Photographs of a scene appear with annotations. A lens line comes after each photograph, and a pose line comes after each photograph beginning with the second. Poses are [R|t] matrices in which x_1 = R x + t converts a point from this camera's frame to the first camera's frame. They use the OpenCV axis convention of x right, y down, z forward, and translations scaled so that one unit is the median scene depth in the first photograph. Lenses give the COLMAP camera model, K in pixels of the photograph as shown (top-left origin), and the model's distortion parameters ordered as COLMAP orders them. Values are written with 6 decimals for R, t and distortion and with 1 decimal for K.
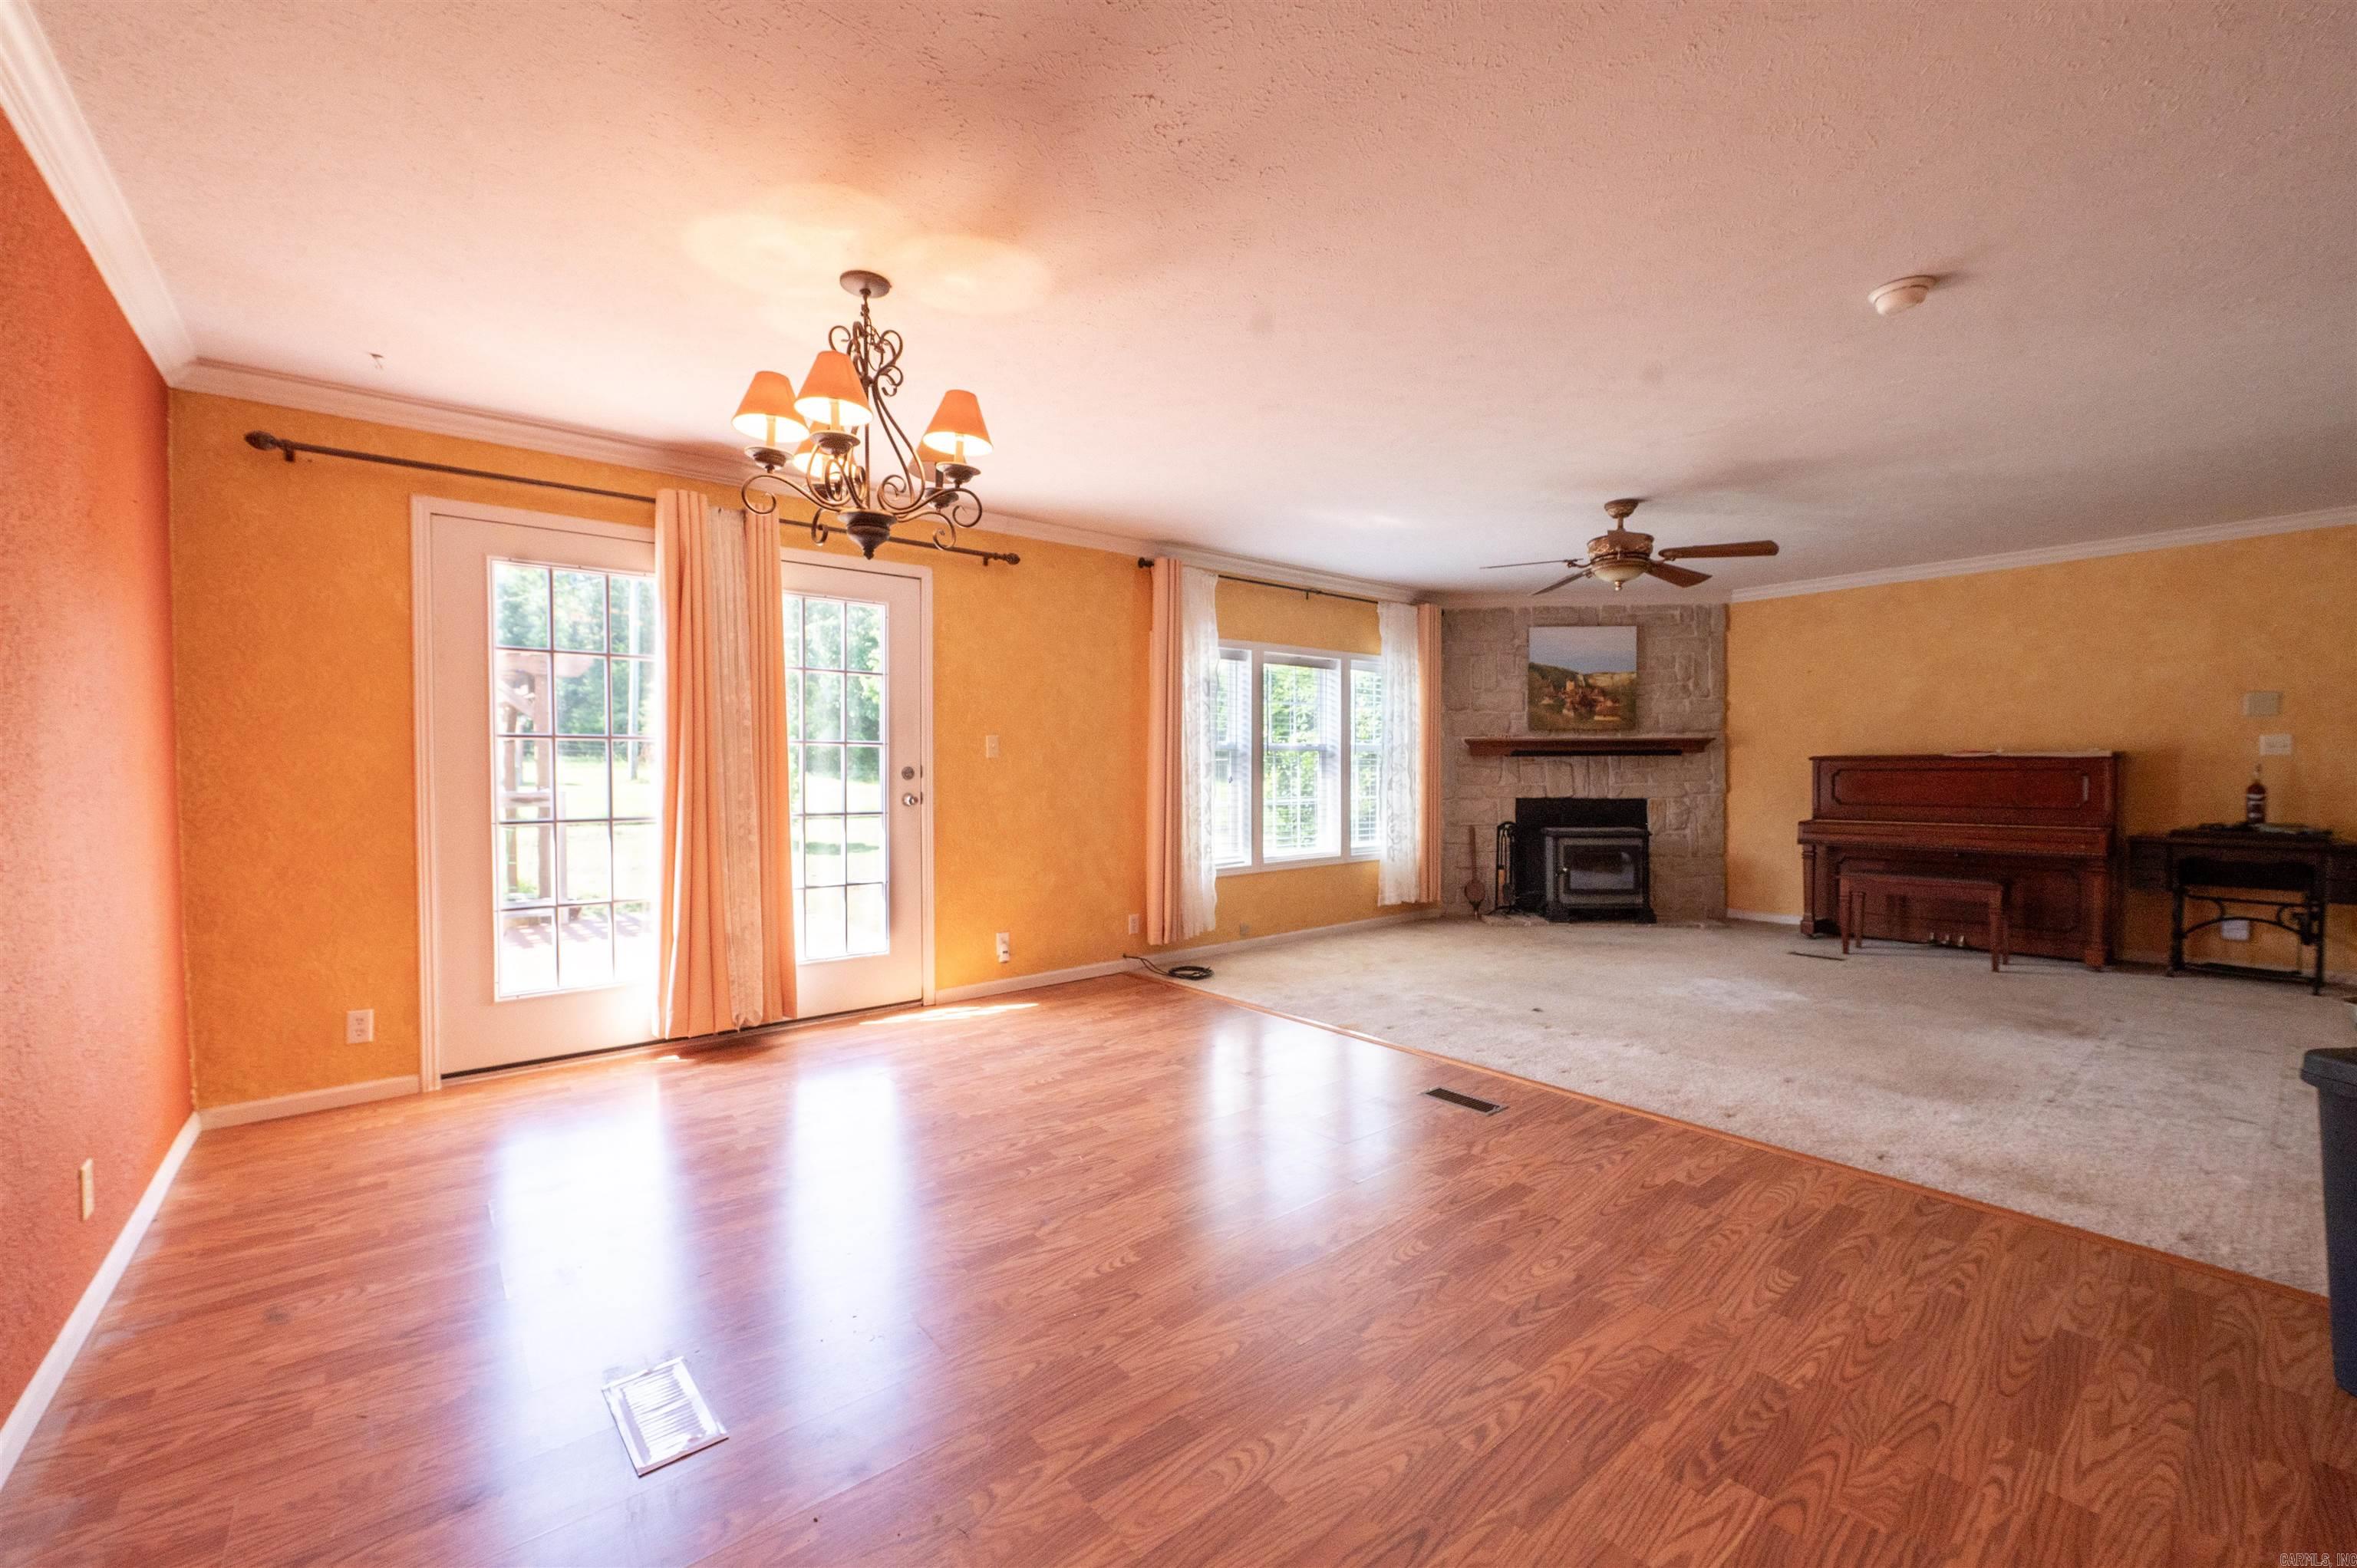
lens RADIAL K [[948.3, 0, 1178.5], [0, 948.3, 784.0], [0, 0, 1]] dist [-0.009075, -0.000090]
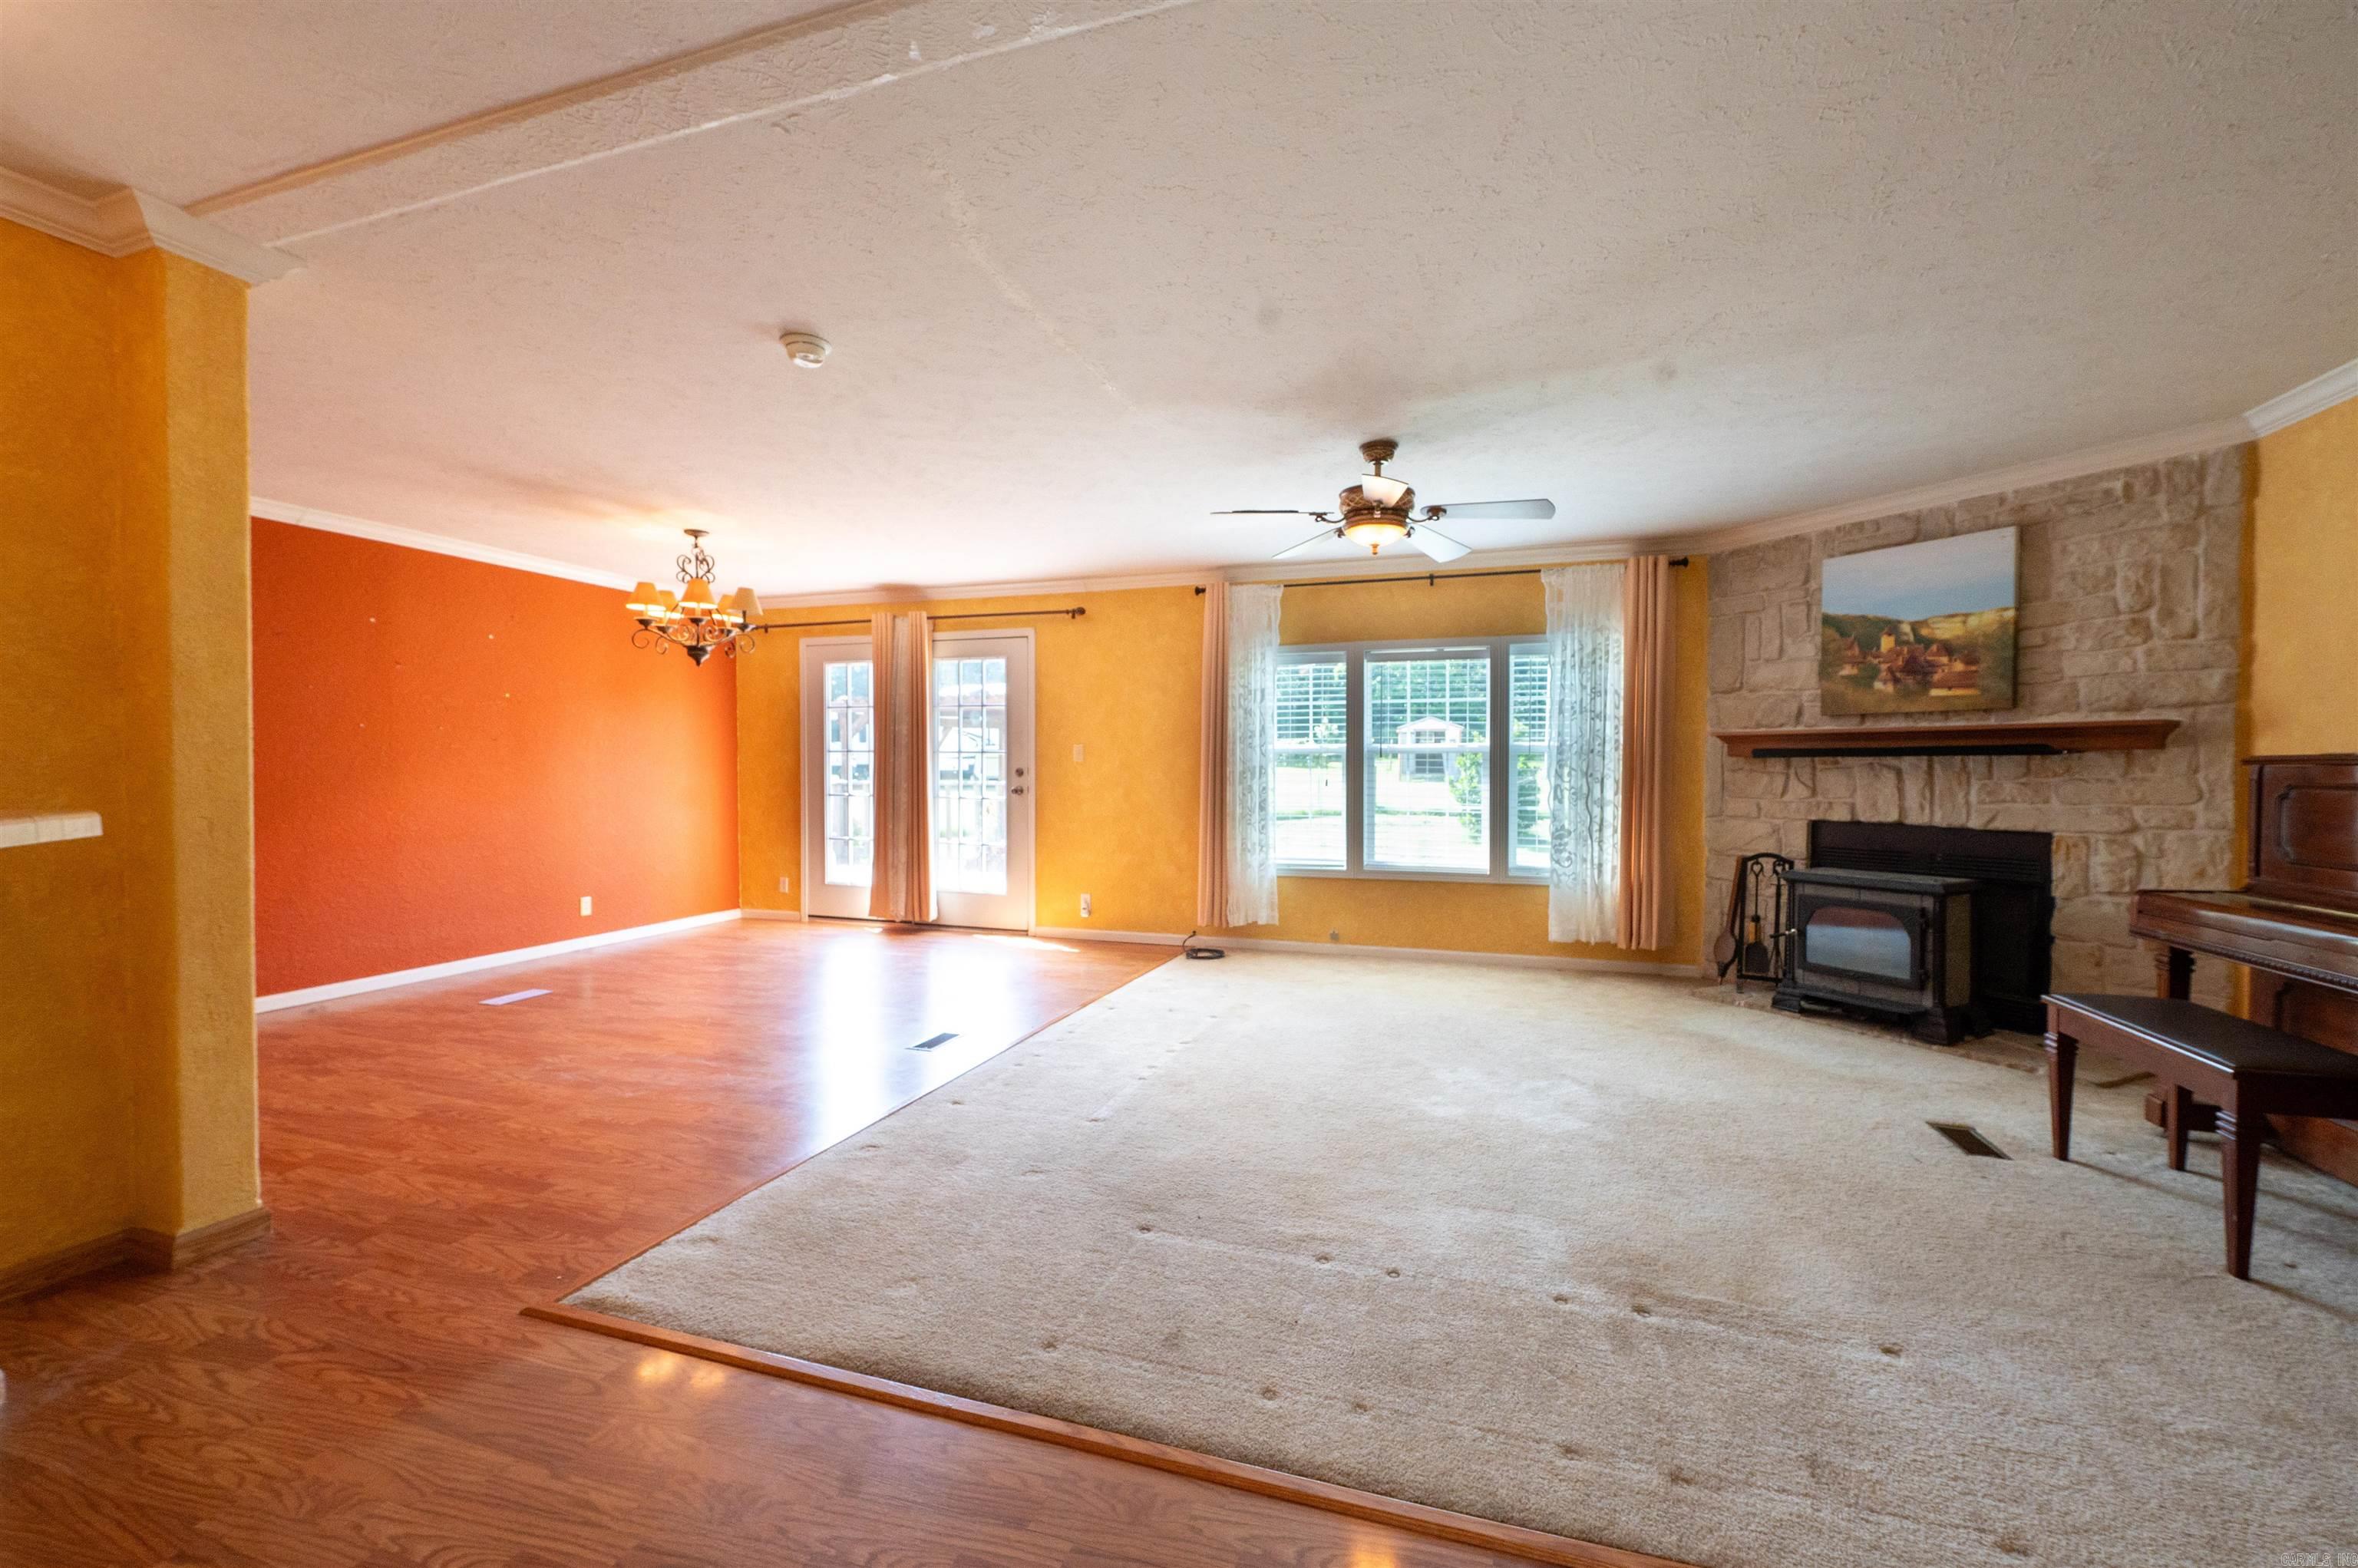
lens RADIAL K [[960.0, 0, 1179.0], [0, 960.0, 784.0], [0, 0, 1]] dist [-0.003579, -0.000456]
pose [[0.535439, 0.020656, -0.844321, 0.803260], [-0.017632, 0.999756, 0.013277, -0.013244], [0.844390, 0.007778, 0.535672, 0.312627]]
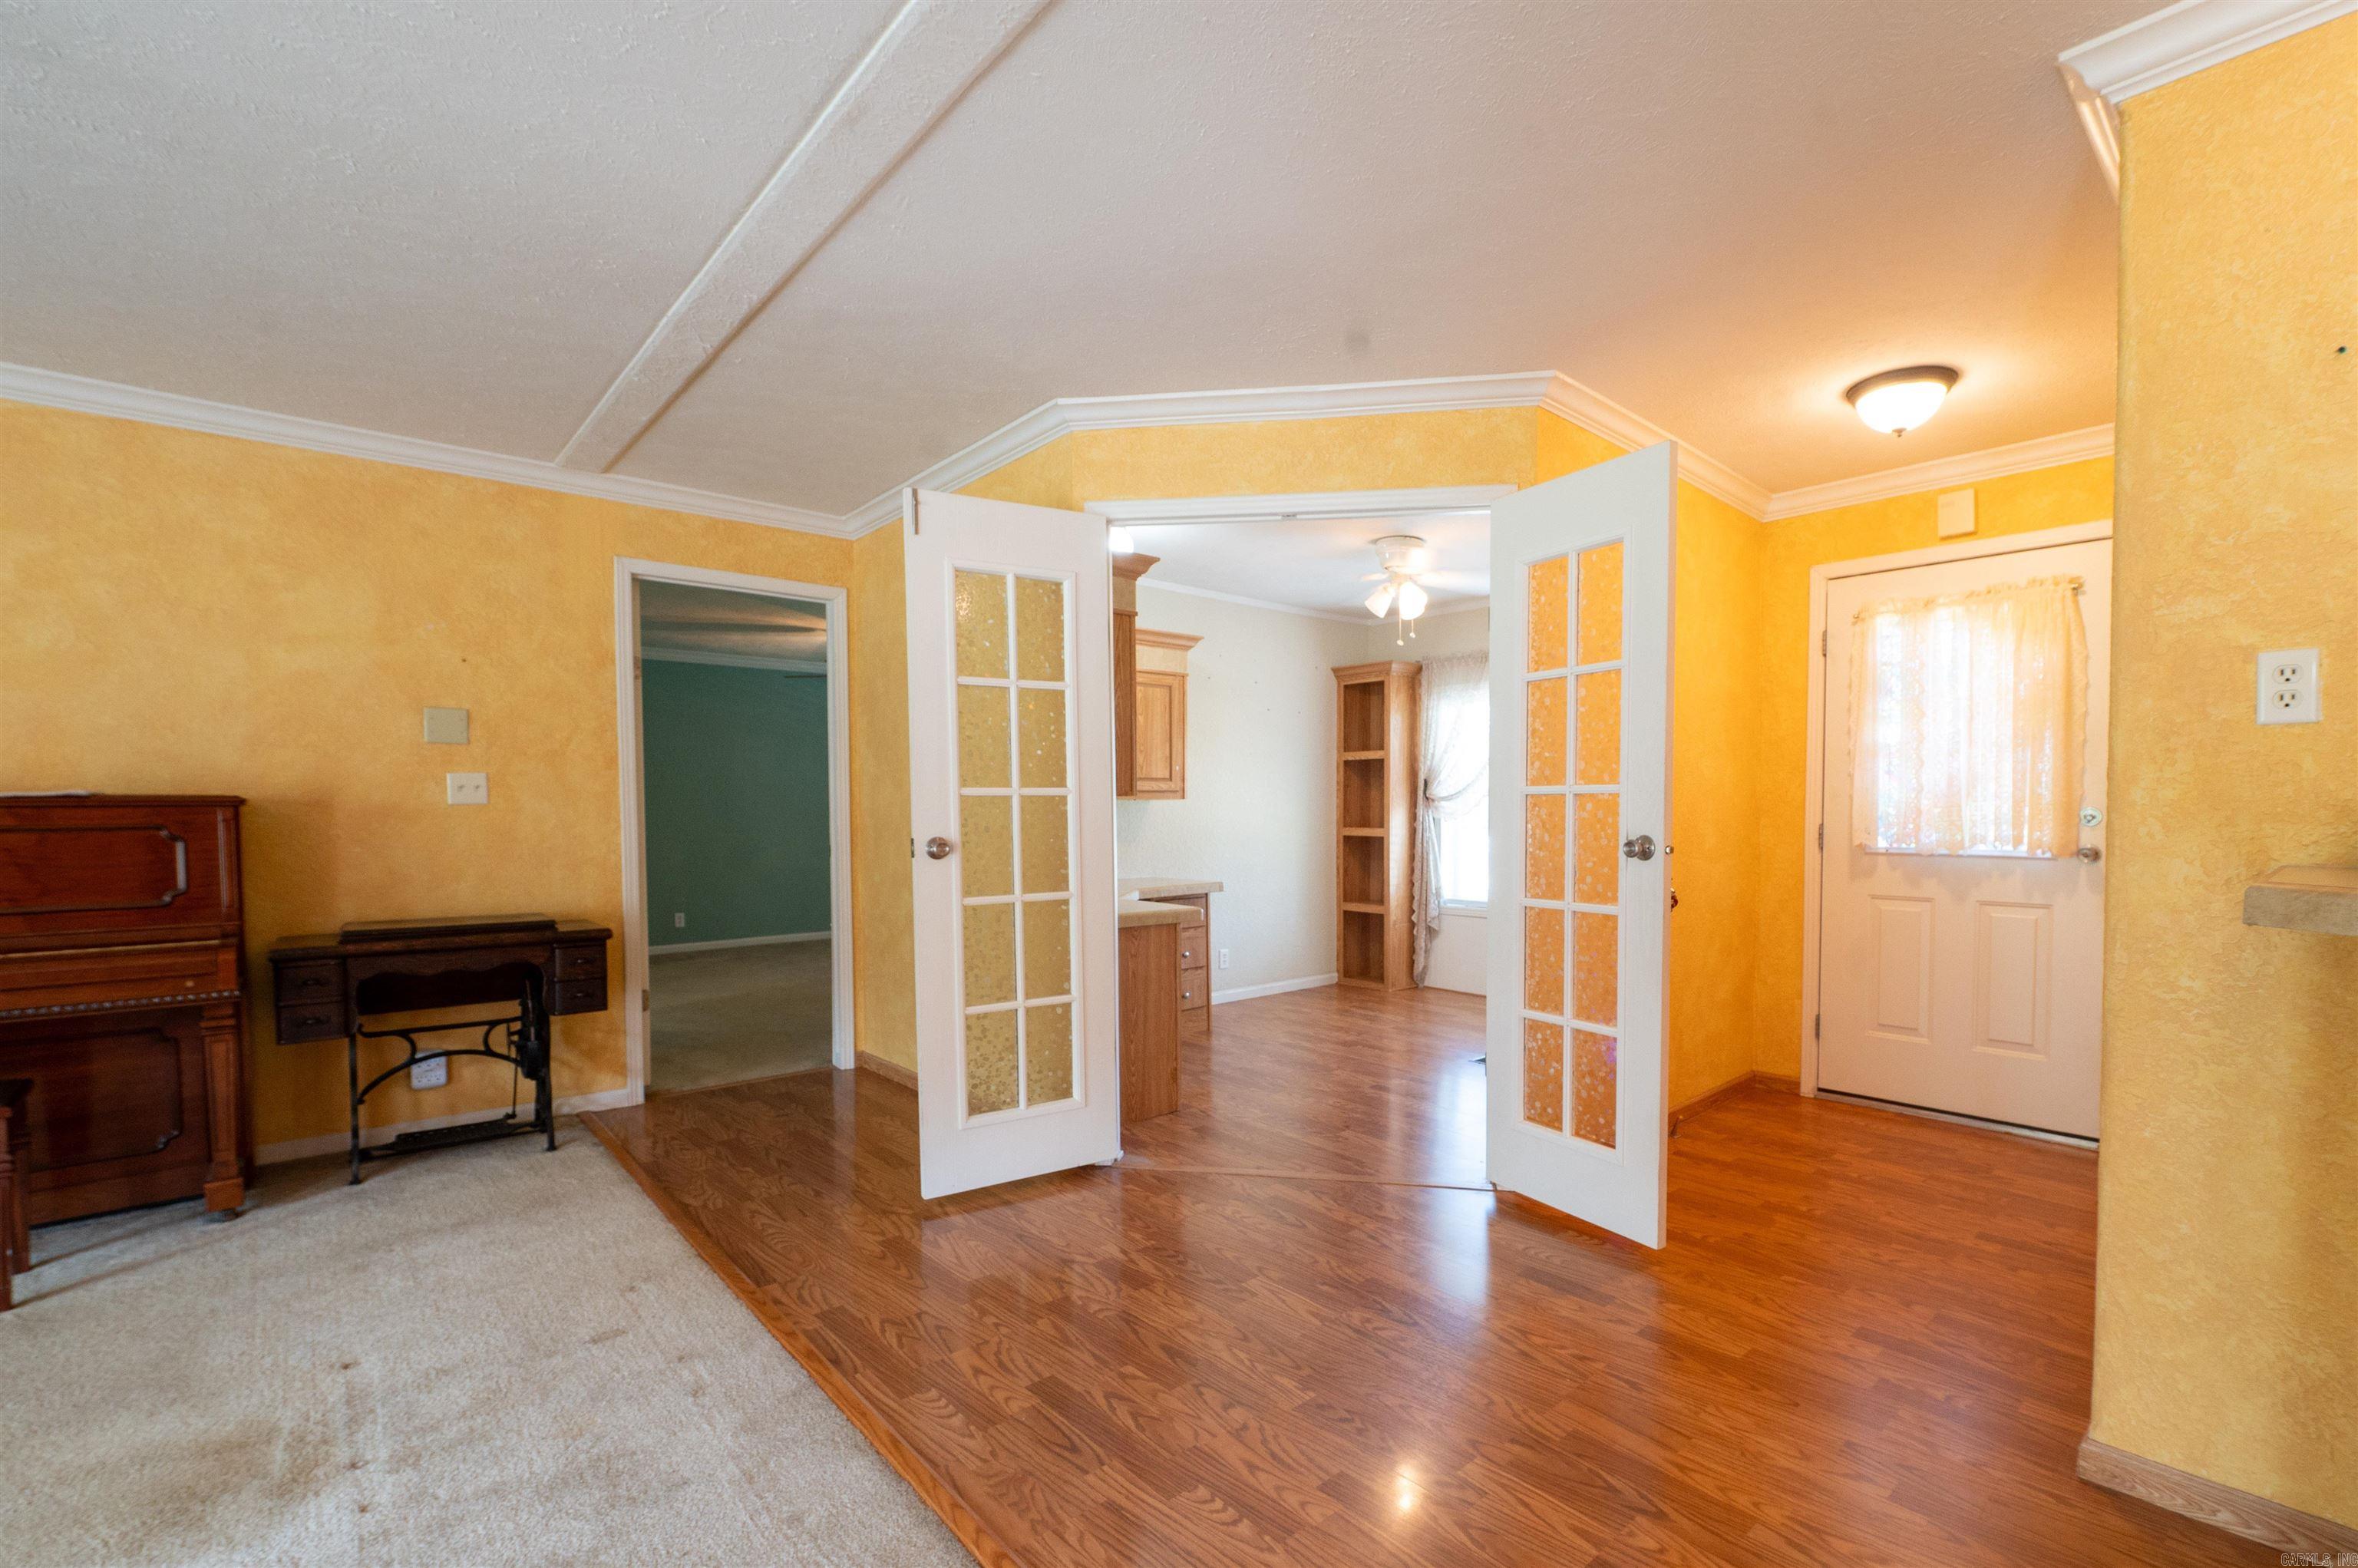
lens RADIAL K [[1027.1, 0, 1269.8], [0, 1027.1, 842.5], [0, 0, 1]] dist [-0.009517, -0.000211]
pose [[-0.072128, -0.028838, 0.996978, 0.315270], [0.018246, 0.999377, 0.030227, -0.011361], [-0.997229, 0.020371, -0.071557, 0.380641]]
